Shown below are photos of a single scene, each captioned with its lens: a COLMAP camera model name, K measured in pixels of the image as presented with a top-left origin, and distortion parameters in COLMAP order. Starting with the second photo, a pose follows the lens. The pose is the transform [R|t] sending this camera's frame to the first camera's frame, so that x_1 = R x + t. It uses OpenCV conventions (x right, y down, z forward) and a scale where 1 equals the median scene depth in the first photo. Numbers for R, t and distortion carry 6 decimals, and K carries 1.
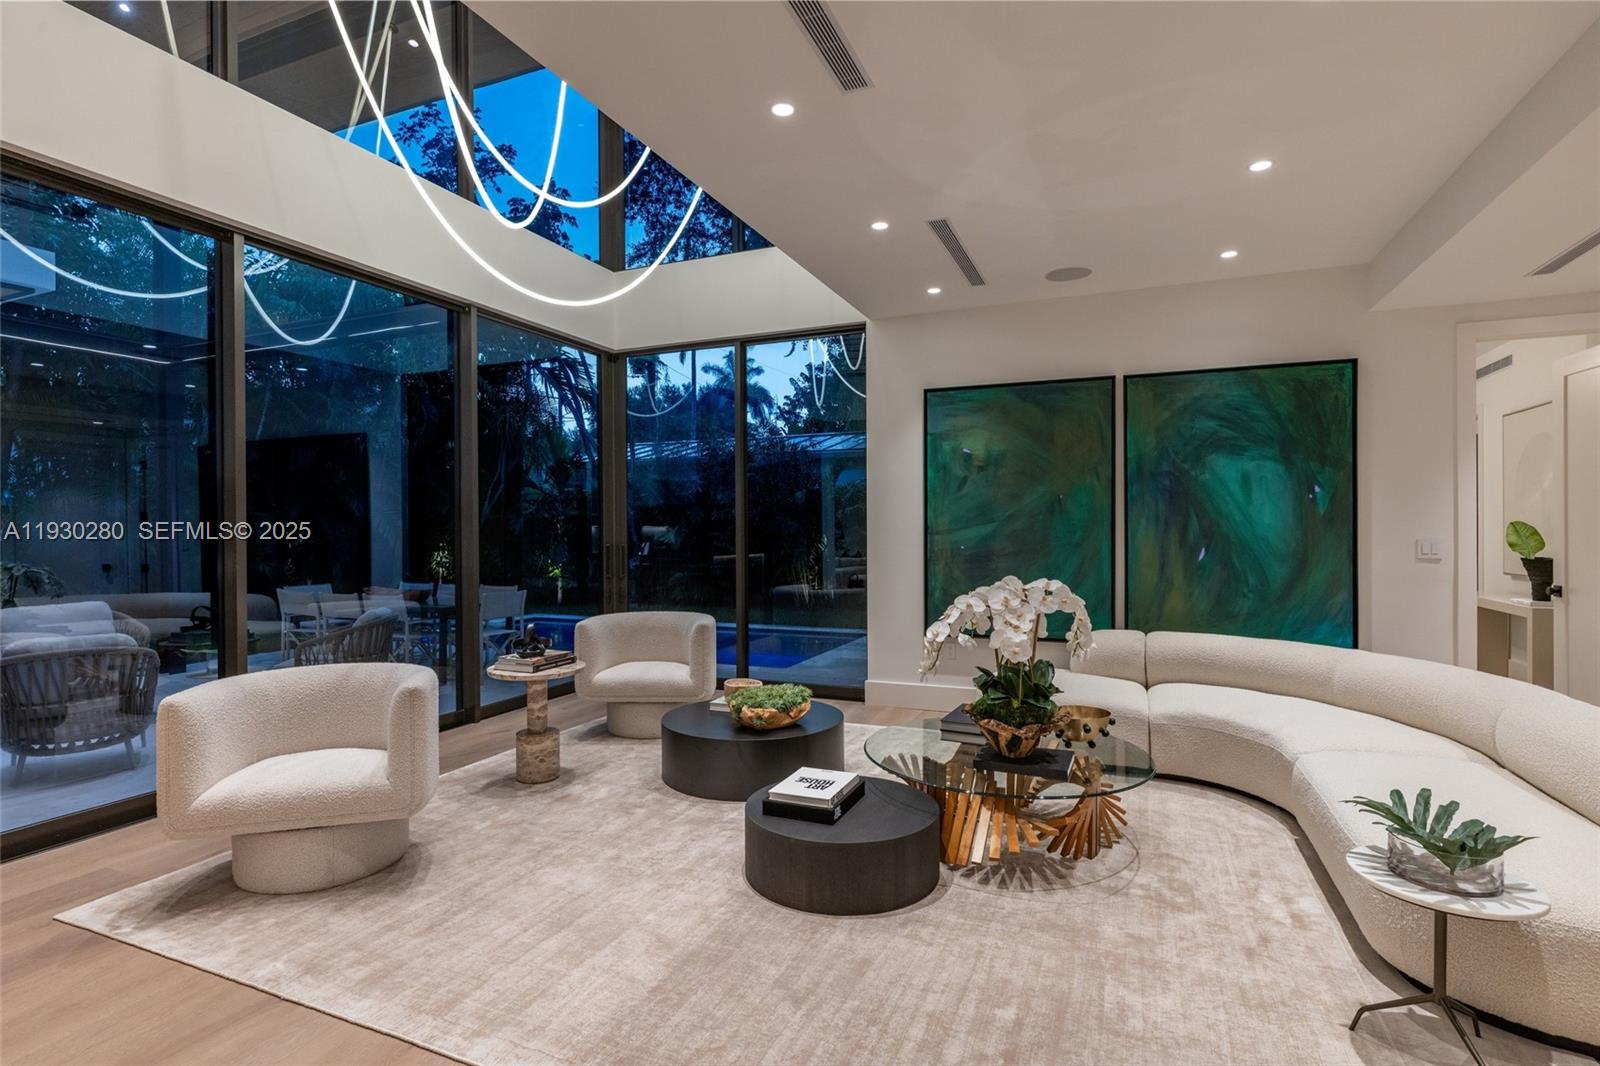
lens RADIAL K [[754.6, 0, 800.0], [0, 754.6, 533.0], [0, 0, 1]] dist [-0.000272, 0.000354]
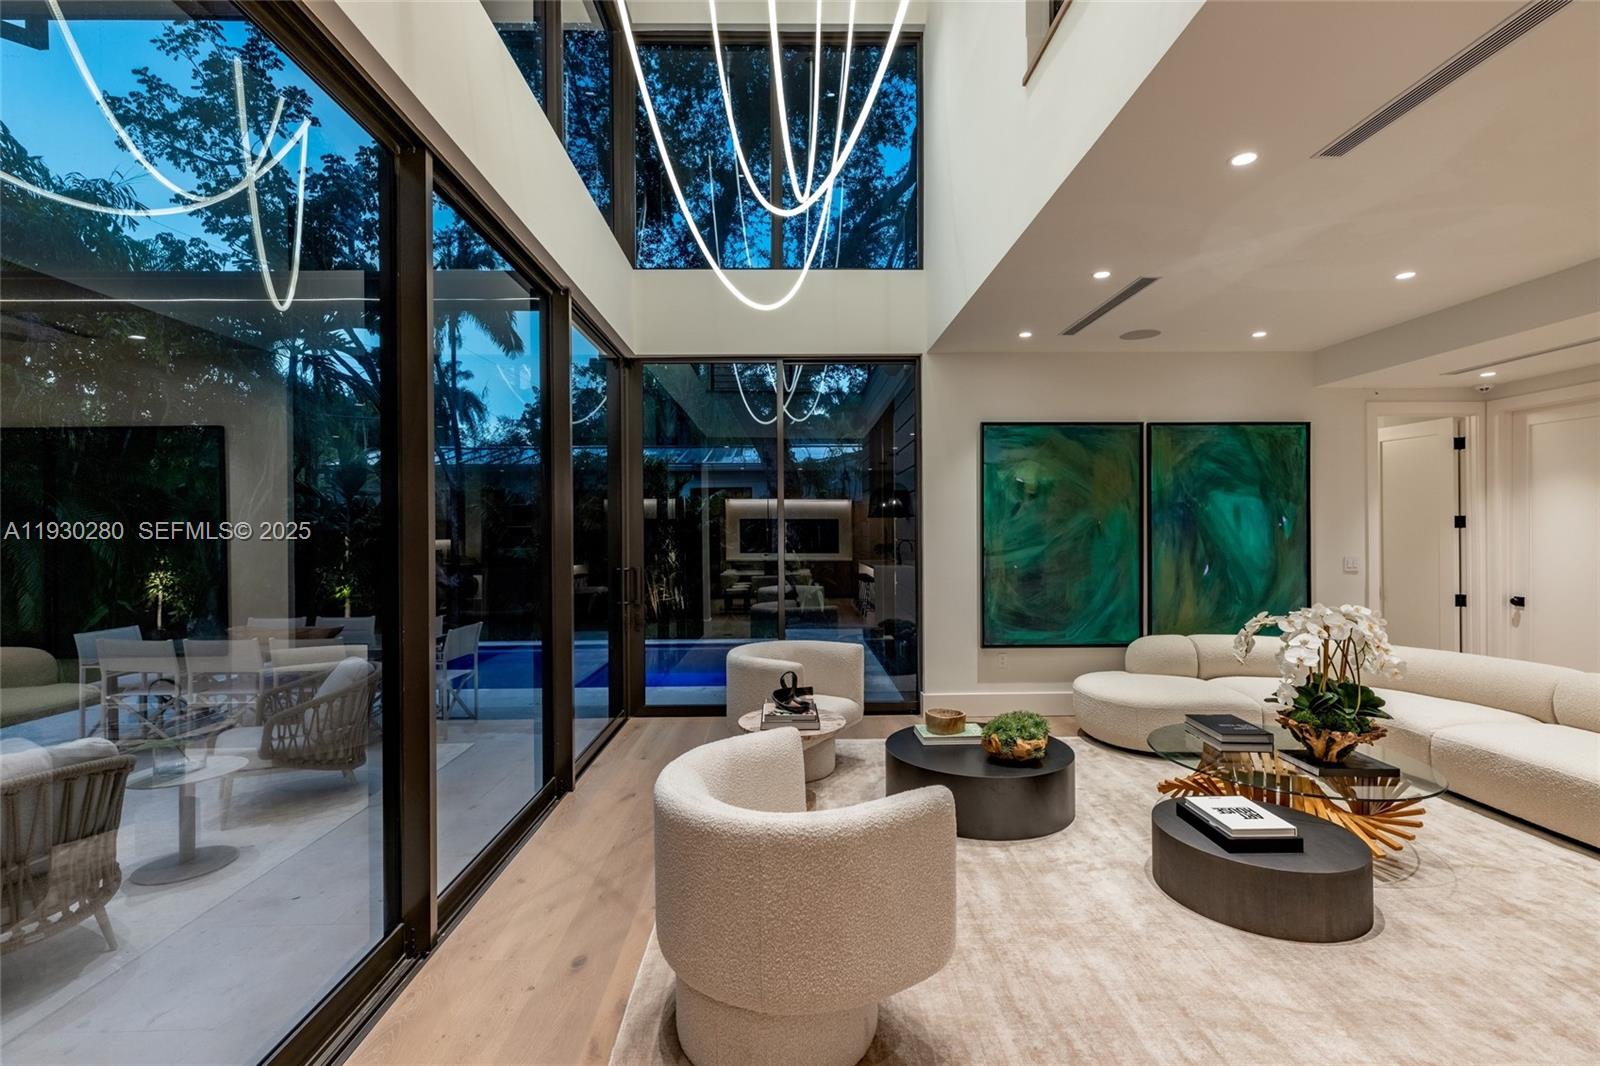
lens RADIAL K [[690.4, 0, 800.0], [0, 690.4, 533.0], [0, 0, 1]] dist [0.004889, 0.000279]
pose [[0.919416, -0.001204, 0.393285, -0.530254], [0.004431, 0.999964, -0.007298, -0.027565], [-0.393262, 0.008452, 0.919388, 0.211877]]
